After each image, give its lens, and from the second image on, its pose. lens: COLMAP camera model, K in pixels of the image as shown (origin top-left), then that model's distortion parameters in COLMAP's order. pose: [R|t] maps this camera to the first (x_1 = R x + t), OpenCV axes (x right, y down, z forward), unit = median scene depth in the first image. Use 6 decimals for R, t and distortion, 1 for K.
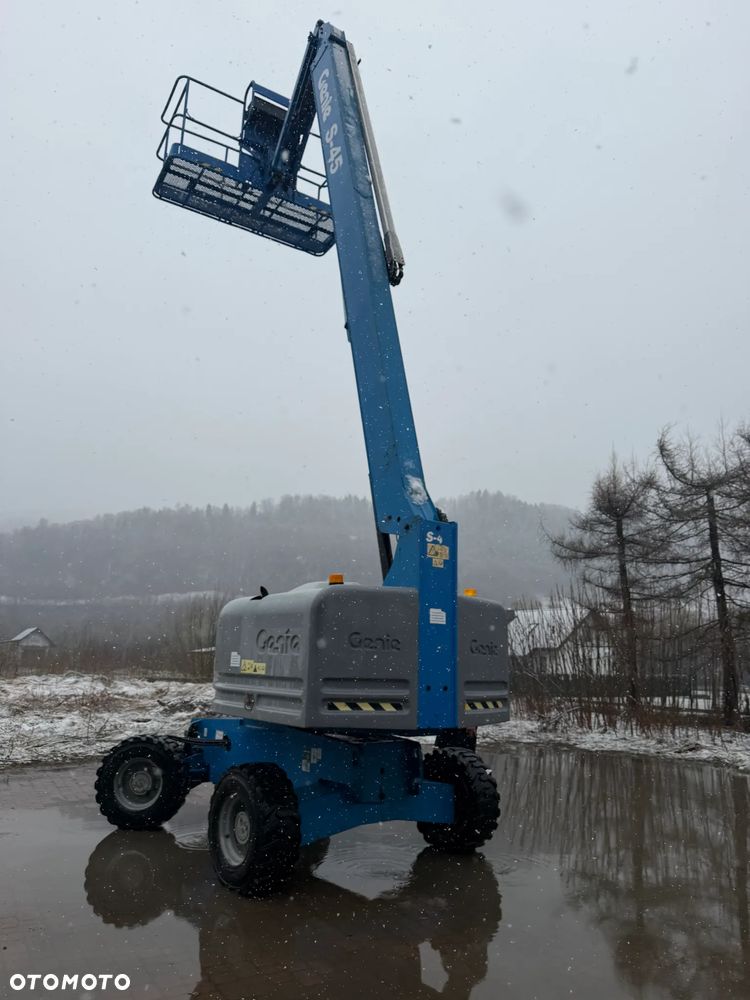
lens RADIAL K [[706.2, 0, 372.7], [0, 706.2, 497.6], [0, 0, 1]] dist [0.115477, -0.204995]
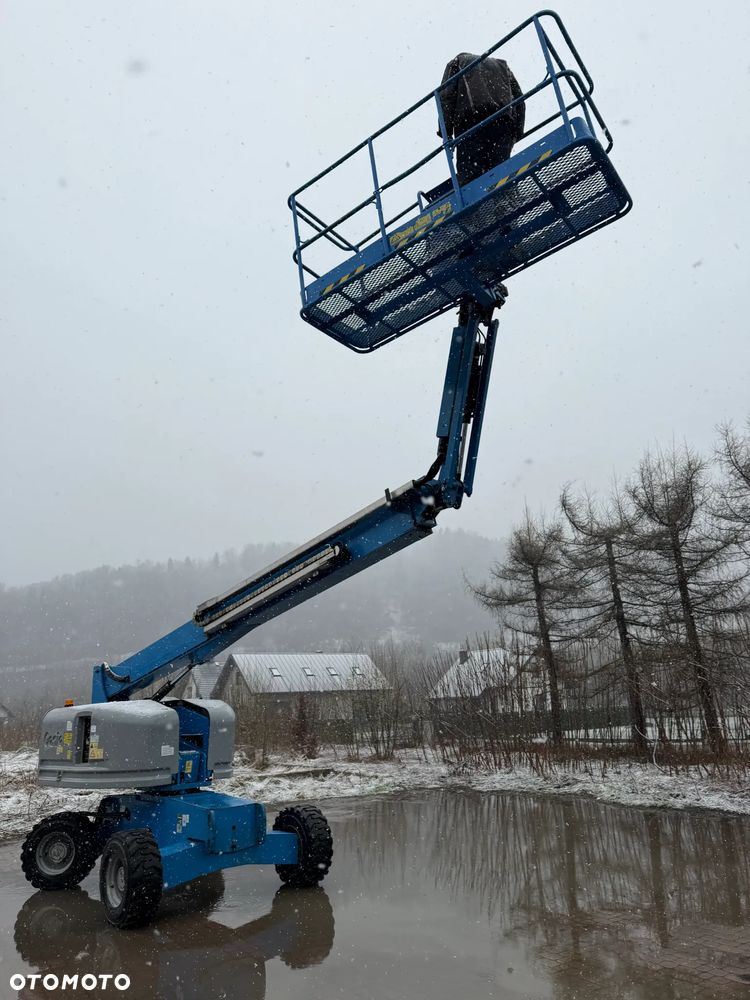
lens RADIAL K [[702.9, 0, 371.9], [0, 702.9, 499.8], [0, 0, 1]] dist [0.119612, -0.191790]
pose [[0.997134, -0.054172, 0.052820, 0.049306], [0.057092, 0.996829, -0.055424, -0.030224], [-0.049650, 0.058281, 0.997065, -0.080802]]
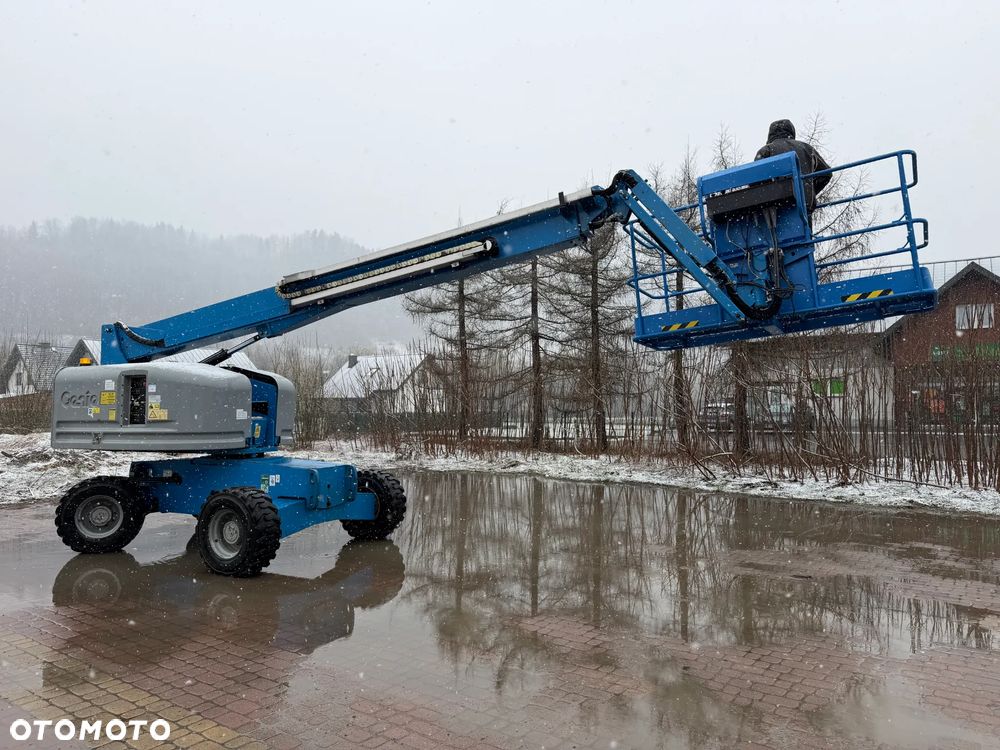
lens RADIAL K [[697.2, 0, 508.4], [0, 697.2, 377.2], [0, 0, 1]] dist [0.121067, -0.164498]
pose [[0.913146, -0.006319, 0.407583, -0.047030], [-0.071241, 0.982018, 0.174831, -0.018699], [-0.401358, -0.188683, 0.896276, -0.066422]]
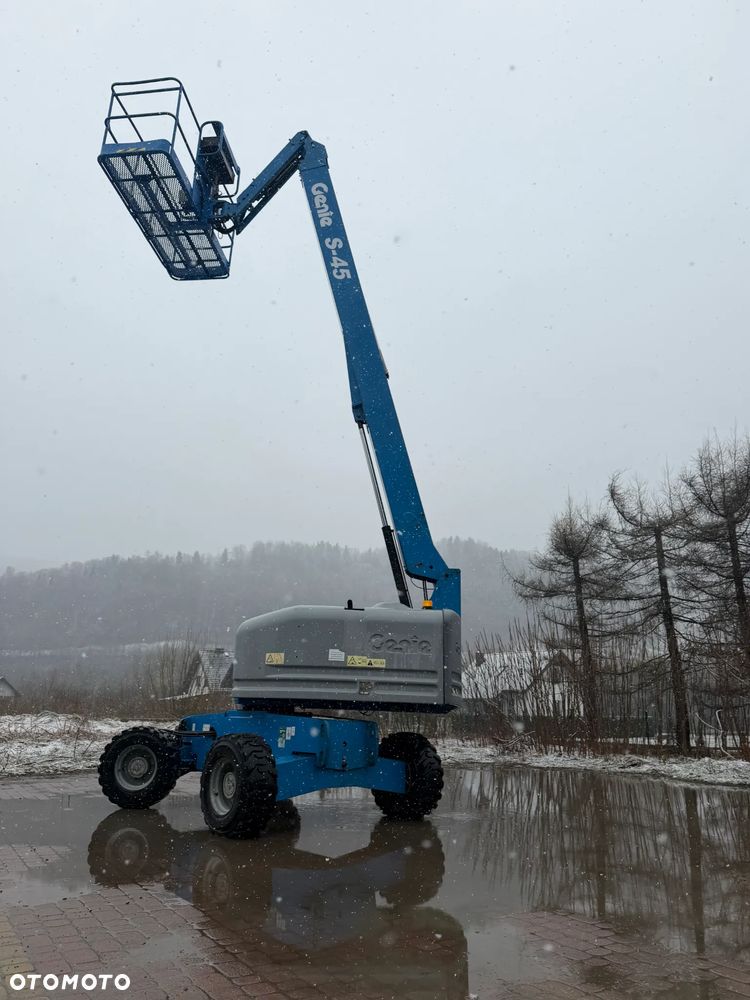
lens RADIAL K [[702.9, 0, 371.9], [0, 702.9, 499.8], [0, 0, 1]] dist [0.119612, -0.191790]
pose [[0.999280, 0.001013, 0.037931, 0.002734], [0.001399, 0.997981, -0.063498, 0.009336], [-0.037919, 0.063505, 0.997261, -0.048825]]
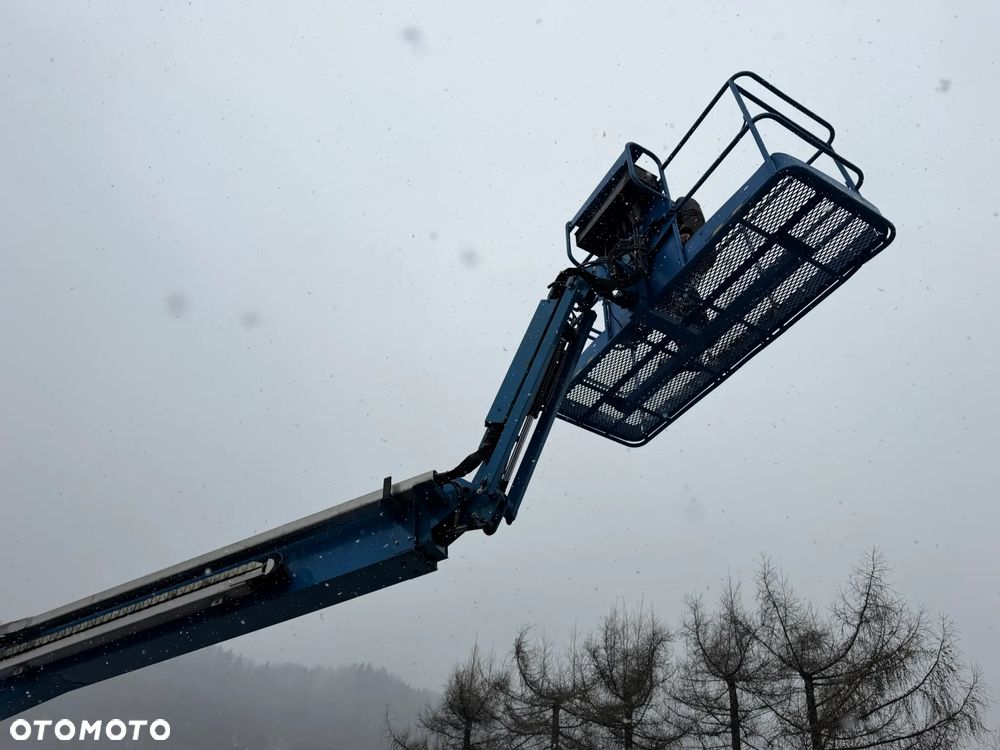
lens RADIAL K [[706.3, 0, 501.0], [0, 706.3, 377.6], [0, 0, 1]] dist [0.053431, -0.067216]
pose [[0.935599, 0.259457, 0.239448, 0.048587], [-0.147747, 0.903683, -0.401904, -0.009647], [-0.320663, 0.340643, 0.883820, 0.010578]]
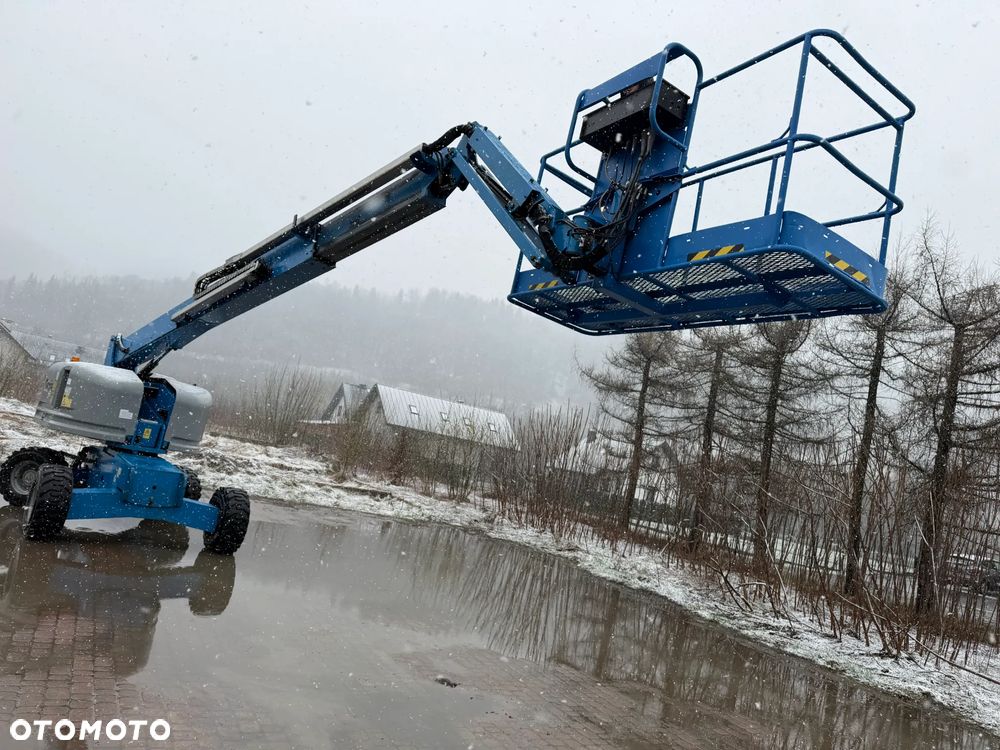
lens RADIAL K [[700.1, 0, 497.5], [0, 700.1, 373.3], [0, 0, 1]] dist [0.129336, -0.188321]
pose [[0.986771, 0.161069, -0.018460, 0.153530], [-0.158403, 0.982109, 0.101831, -0.028095], [0.034531, -0.097560, 0.994630, -0.100199]]
